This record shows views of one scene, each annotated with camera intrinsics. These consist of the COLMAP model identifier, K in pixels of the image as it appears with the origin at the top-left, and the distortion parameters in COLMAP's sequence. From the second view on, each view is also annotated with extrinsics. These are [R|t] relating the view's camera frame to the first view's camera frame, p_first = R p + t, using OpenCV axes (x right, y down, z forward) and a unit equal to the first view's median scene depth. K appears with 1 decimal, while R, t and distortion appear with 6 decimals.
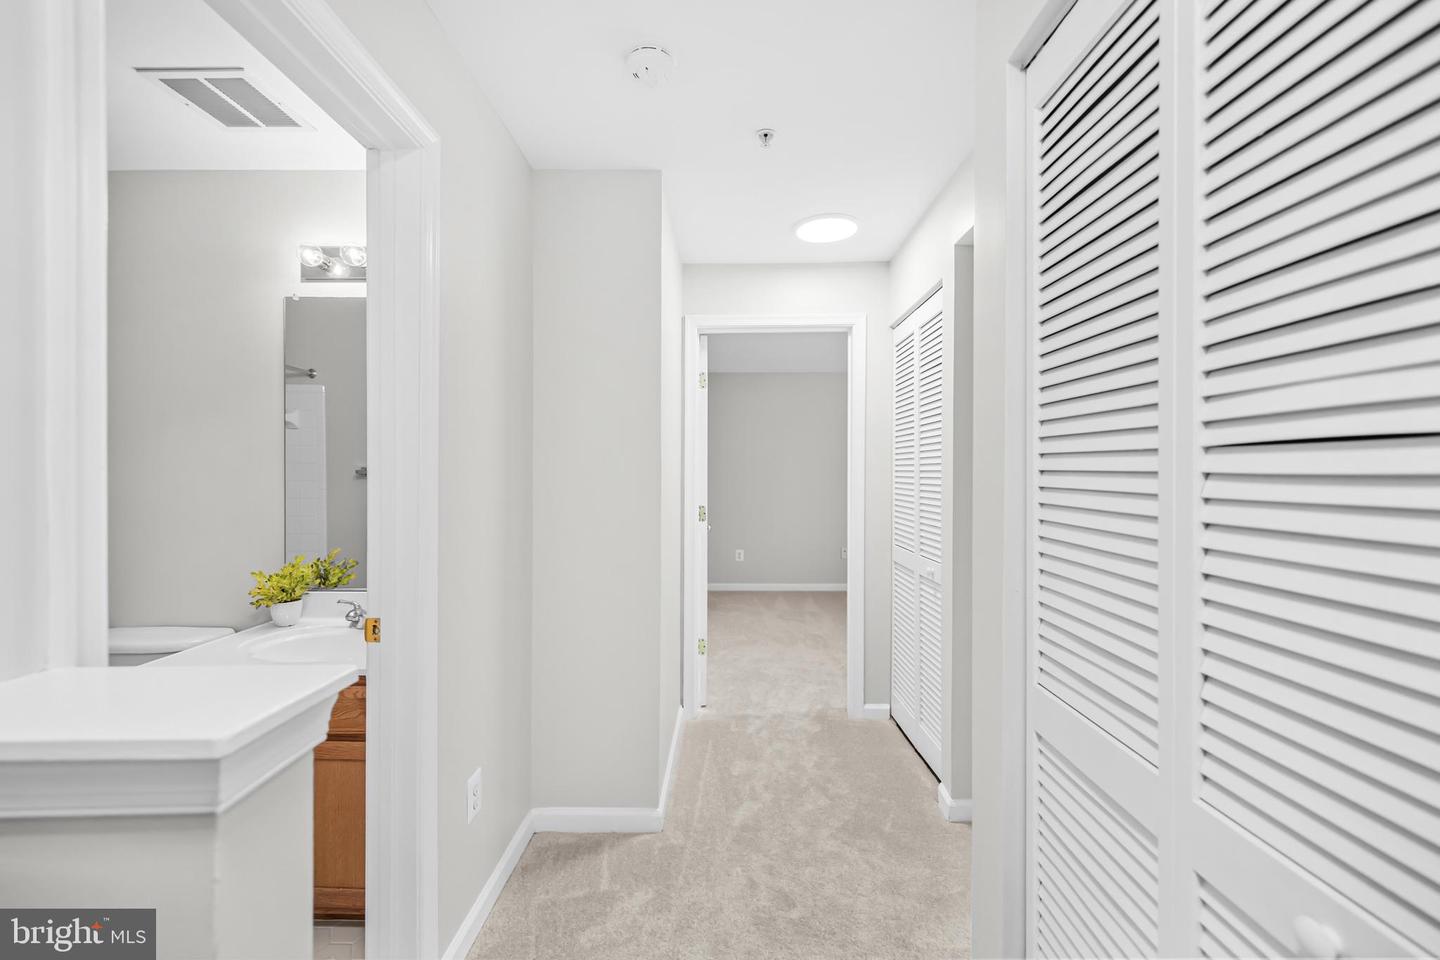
lens RADIAL K [[611.5, 0, 725.5], [0, 611.5, 474.0], [0, 0, 1]] dist [-0.000291, 0.000982]
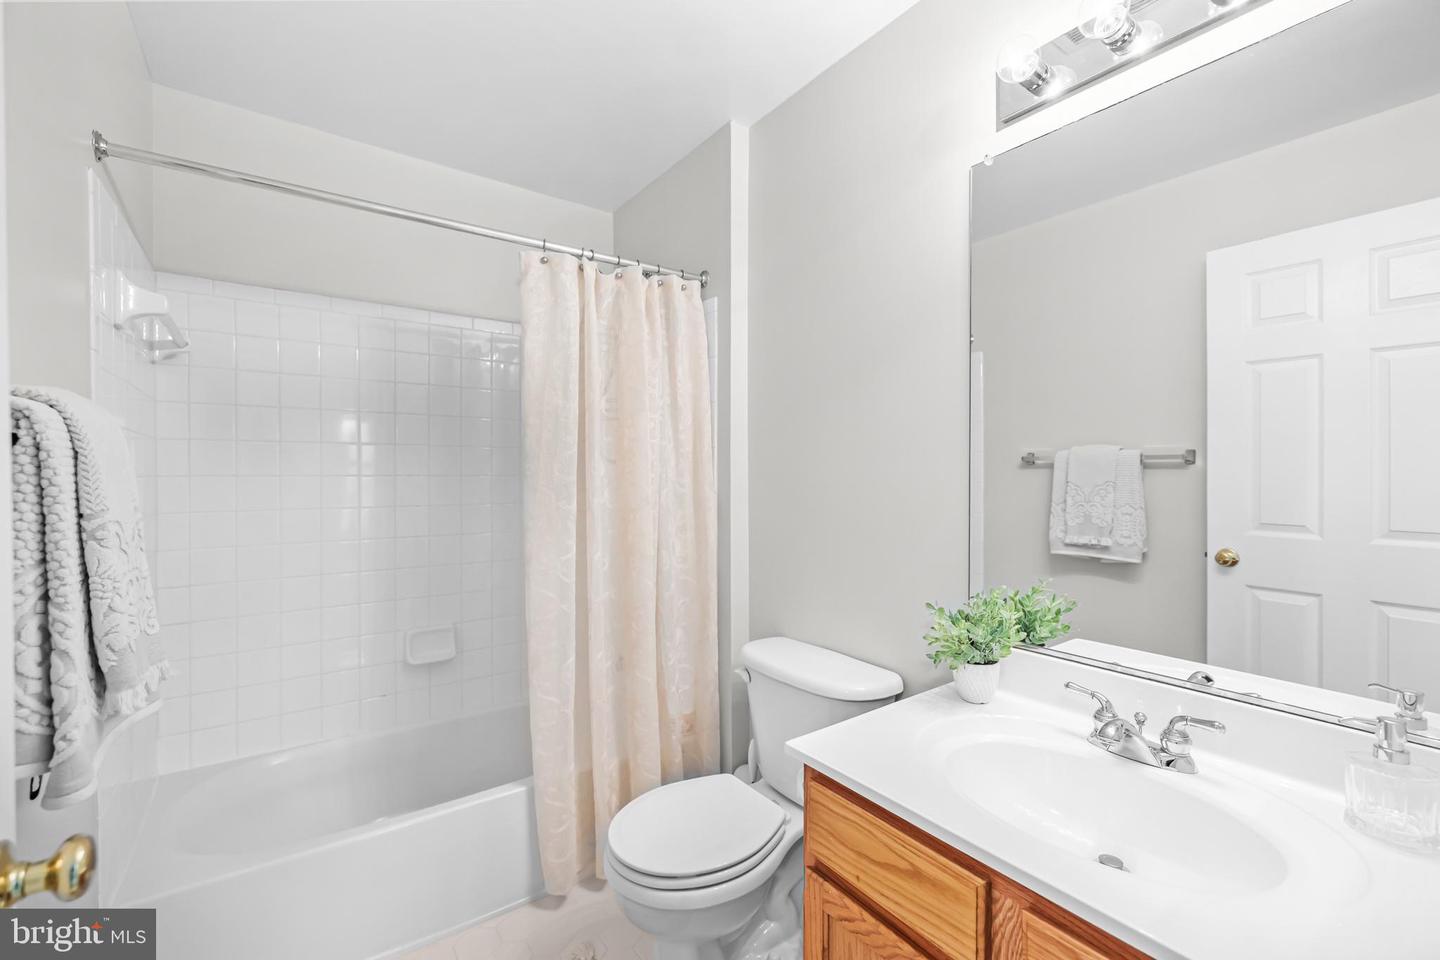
lens RADIAL K [[611.5, 0, 724.1], [0, 611.5, 482.8], [0, 0, 1]] dist [-0.000291, 0.000982]
pose [[0.601641, 0.013528, -0.798652, -0.386974], [0.000105, 0.999855, 0.017015, 0.022689], [0.798767, -0.010321, 0.601552, 0.439436]]
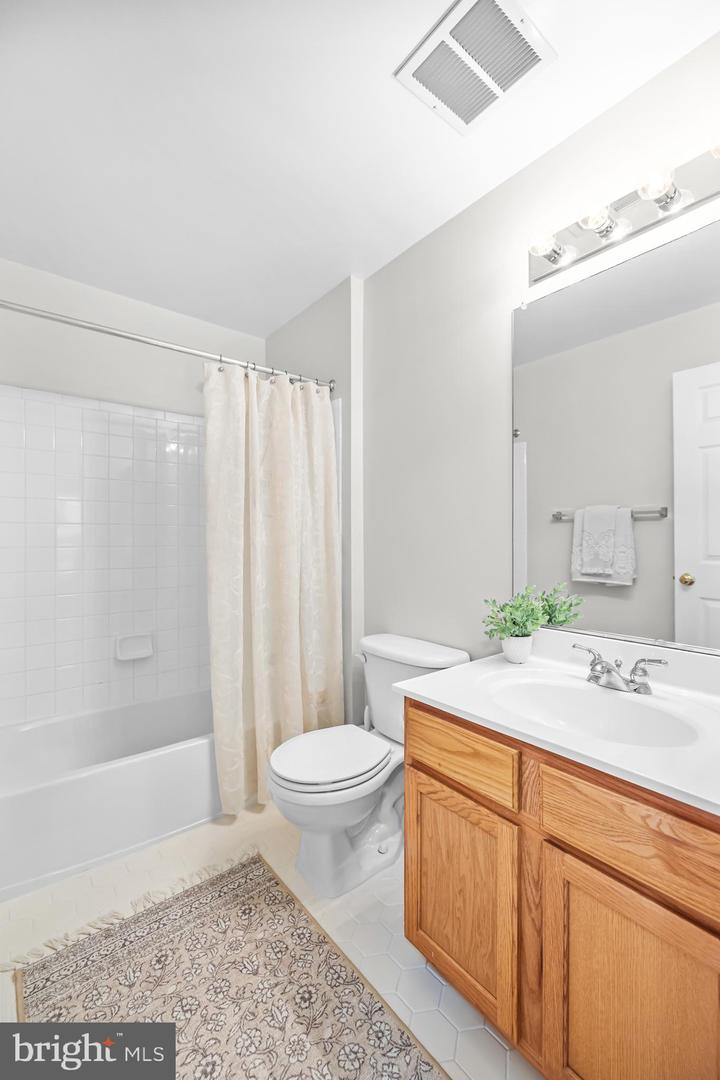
lens RADIAL K [[458.7, 0, 363.1], [0, 458.7, 543.7], [0, 0, 1]] dist [-0.000291, 0.000982]
pose [[0.640178, 0.007031, -0.768194, -0.339238], [0.001543, 0.999944, 0.010439, 0.063978], [0.768225, -0.007868, 0.640132, 0.386248]]
